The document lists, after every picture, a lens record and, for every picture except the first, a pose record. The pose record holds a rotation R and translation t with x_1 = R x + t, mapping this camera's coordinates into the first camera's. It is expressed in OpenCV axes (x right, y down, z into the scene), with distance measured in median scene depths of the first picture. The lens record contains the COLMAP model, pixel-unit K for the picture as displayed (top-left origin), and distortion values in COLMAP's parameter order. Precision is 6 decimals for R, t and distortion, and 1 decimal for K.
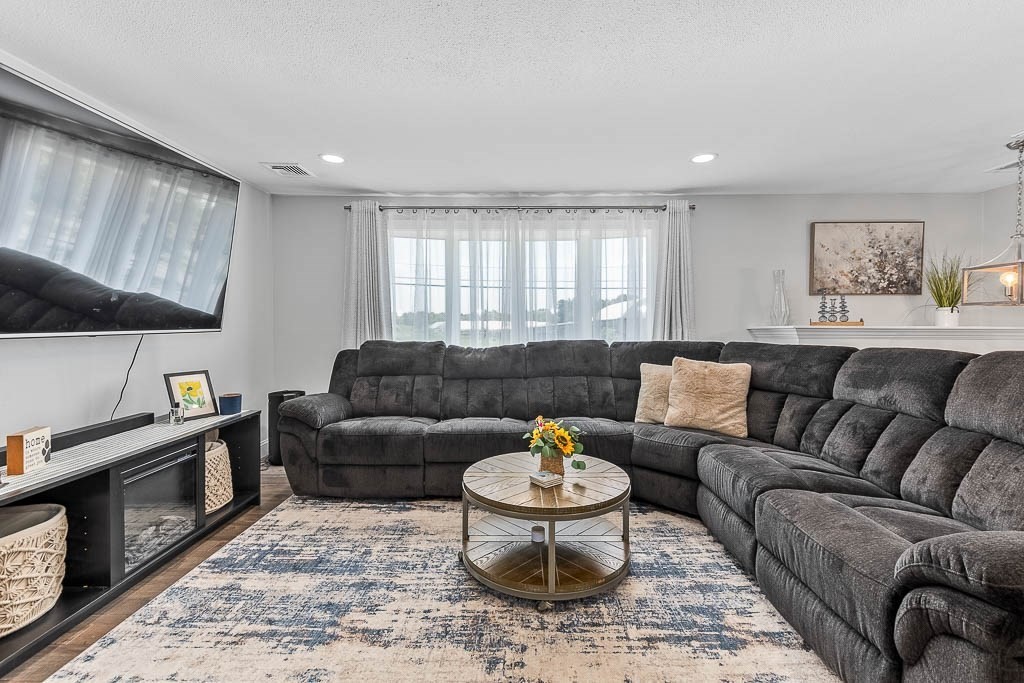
lens RADIAL K [[453.0, 0, 513.1], [0, 453.0, 328.8], [0, 0, 1]] dist [0.012573, -0.000093]
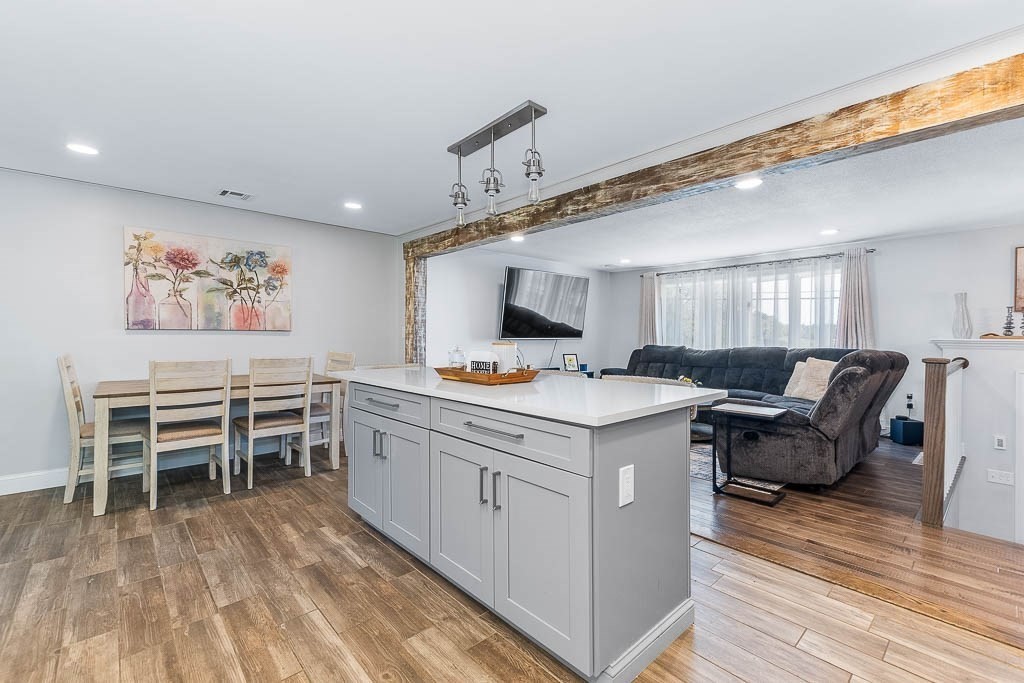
lens RADIAL K [[442.9, 0, 513.8], [0, 442.9, 345.4], [0, 0, 1]] dist [0.008923, -0.000328]
pose [[0.678800, 0.018683, -0.734086, 0.710217], [-0.004343, 0.999761, 0.021429, -0.010181], [0.734311, -0.011358, 0.678719, -0.741067]]
